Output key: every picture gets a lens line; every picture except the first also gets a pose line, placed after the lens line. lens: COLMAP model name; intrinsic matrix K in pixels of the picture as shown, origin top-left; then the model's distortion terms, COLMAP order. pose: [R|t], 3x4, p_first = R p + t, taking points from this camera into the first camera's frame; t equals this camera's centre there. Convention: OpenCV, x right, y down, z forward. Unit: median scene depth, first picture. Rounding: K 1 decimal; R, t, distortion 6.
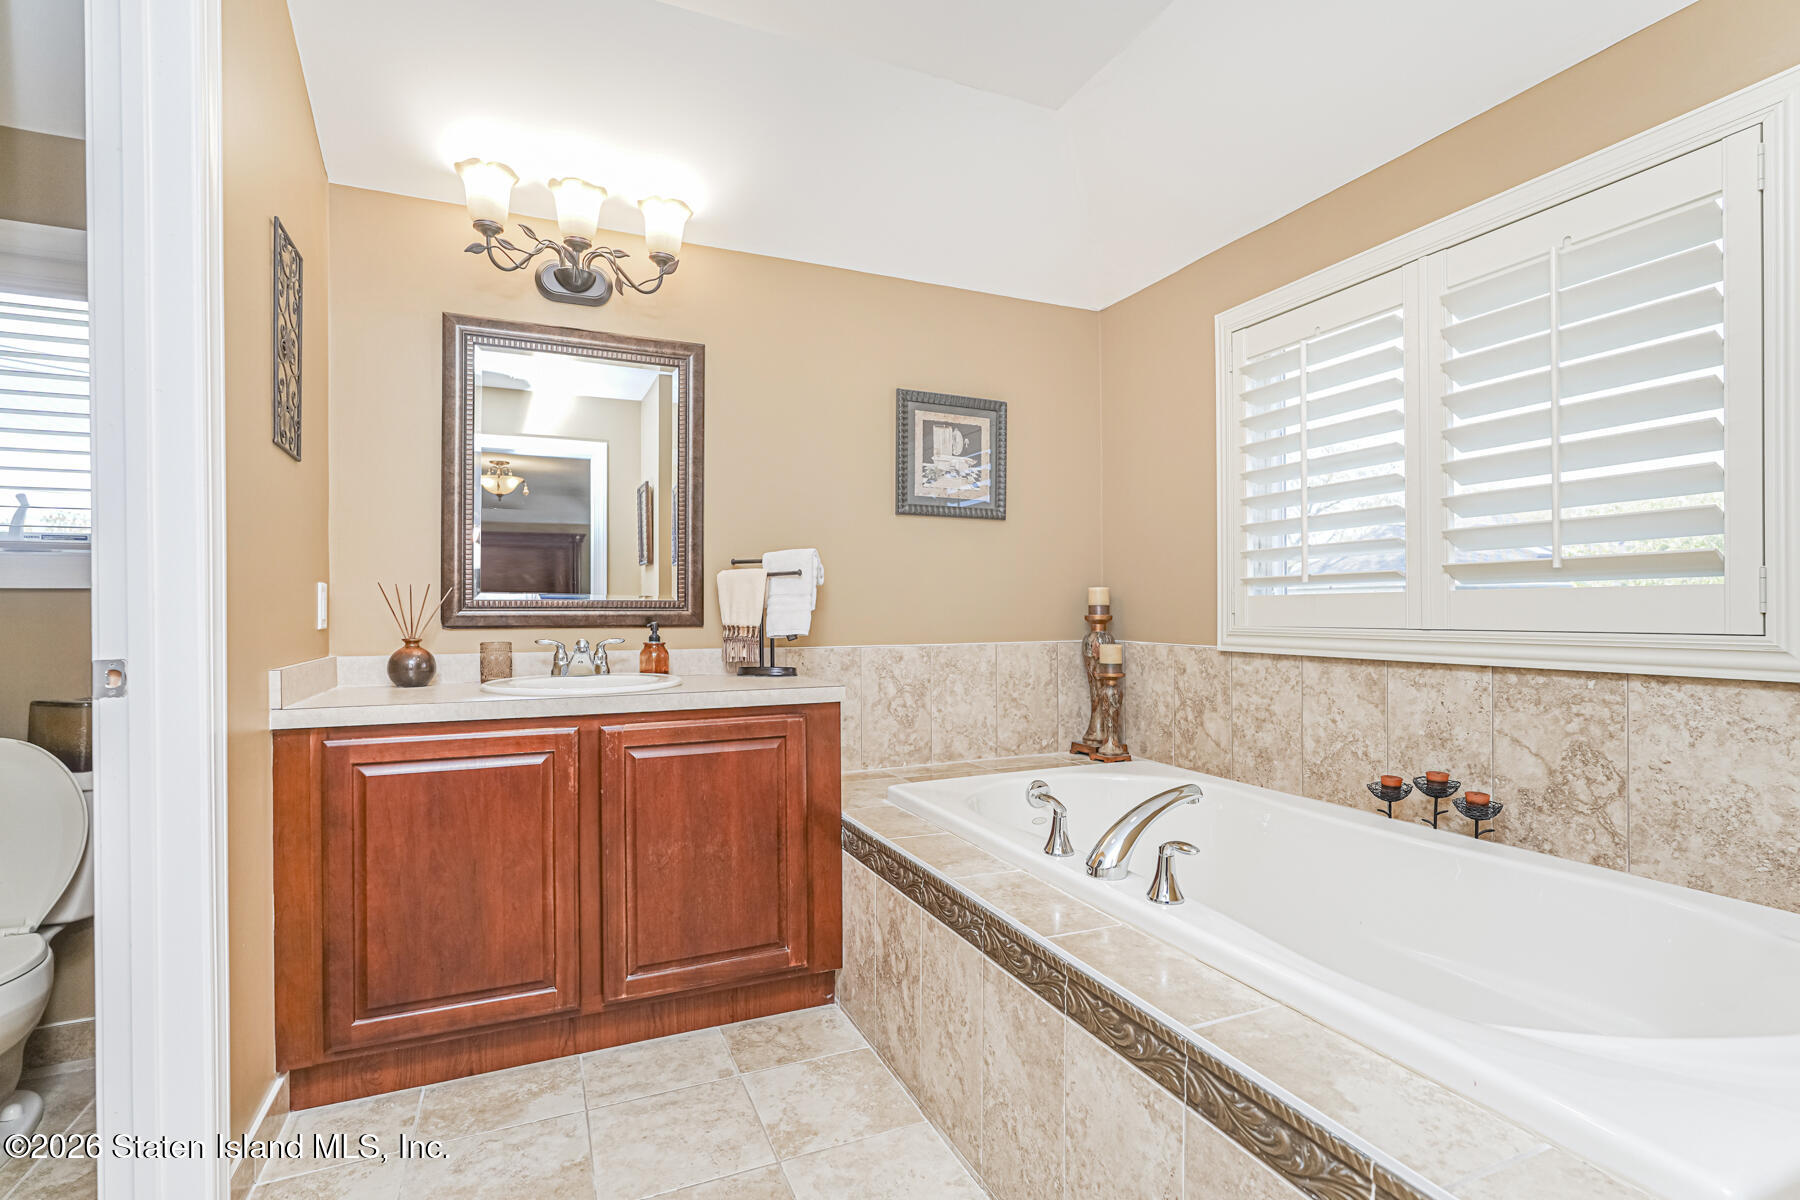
lens RADIAL K [[866.2, 0, 898.8], [0, 866.2, 601.1], [0, 0, 1]] dist [-0.006720, 0.000379]
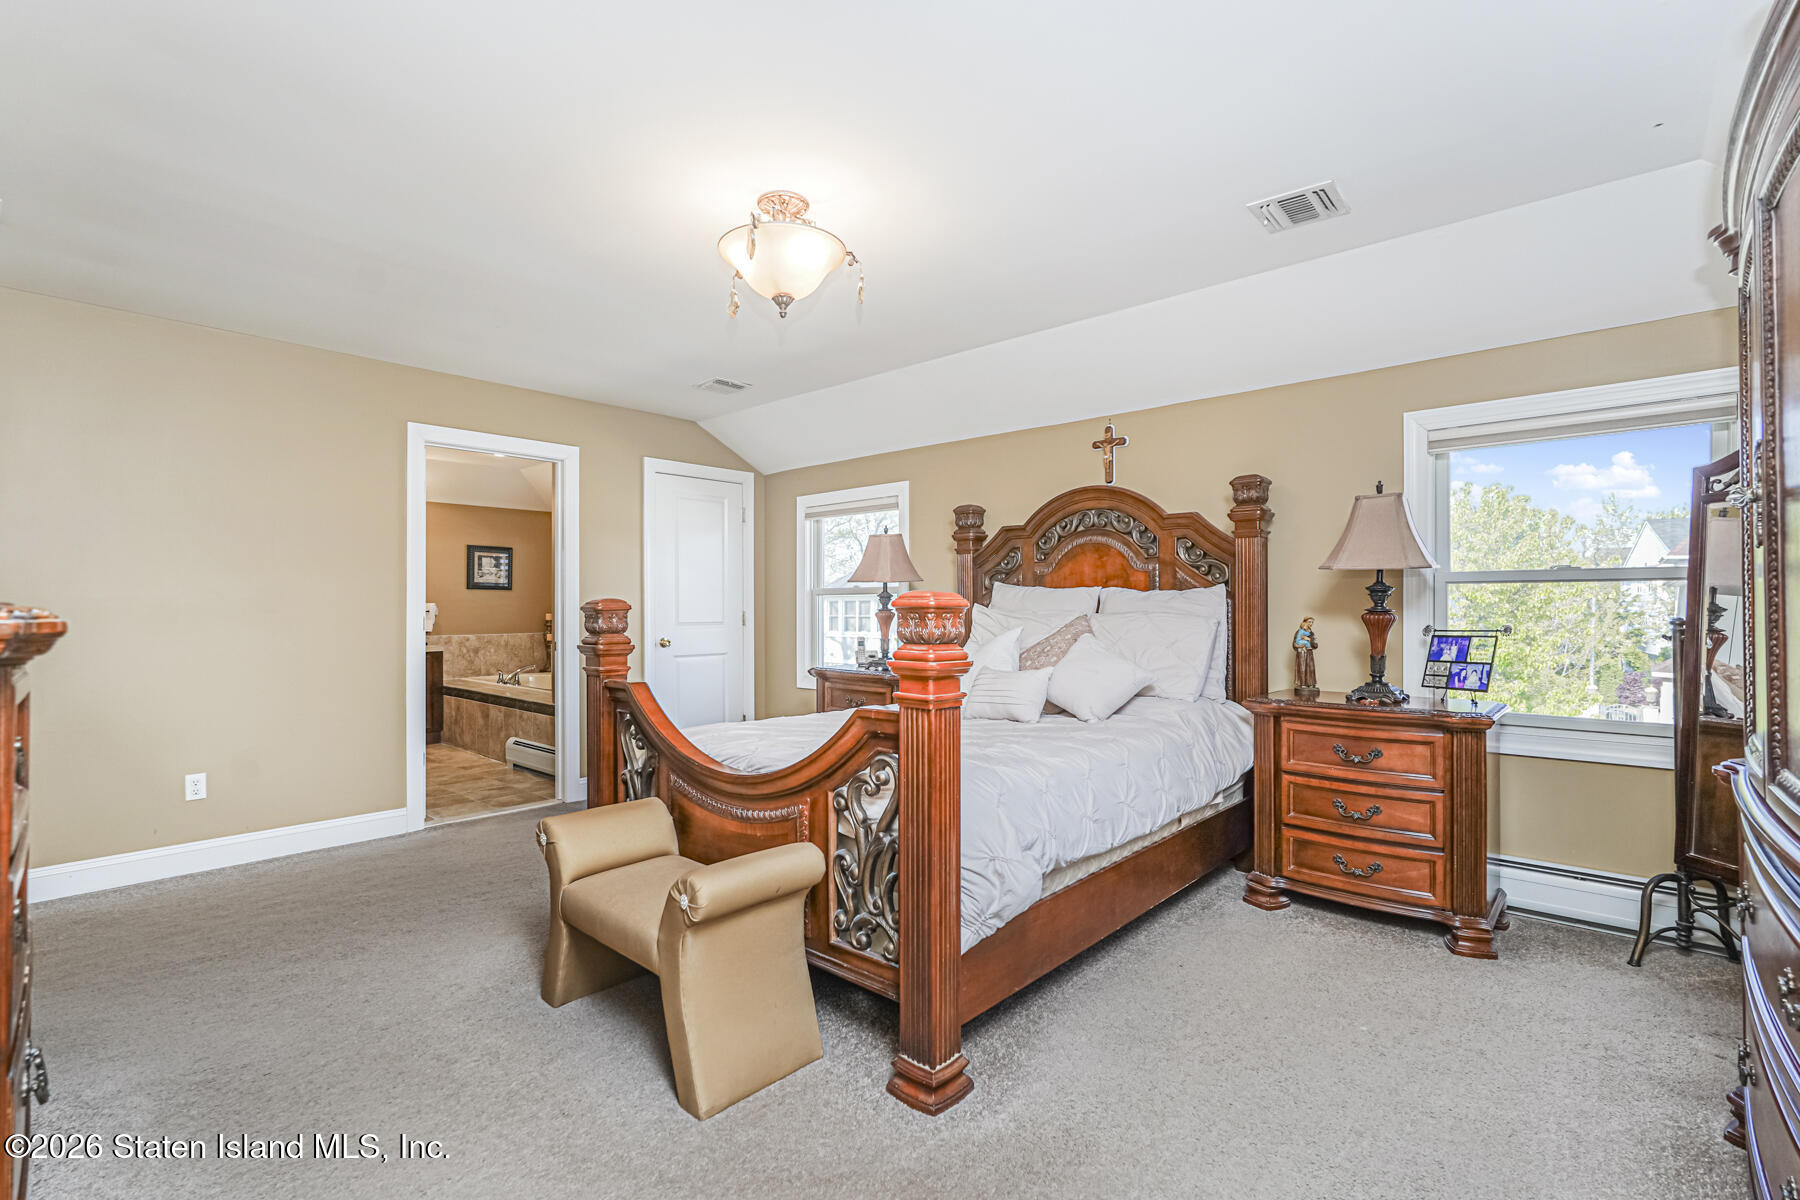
lens RADIAL K [[824.3, 0, 900.8], [0, 824.3, 602.7], [0, 0, 1]] dist [-0.009834, 0.004134]
pose [[0.913378, 0.000214, 0.407113, 0.195238], [0.002370, 0.999980, -0.005843, -0.034670], [-0.407106, 0.006302, 0.913359, -2.005488]]
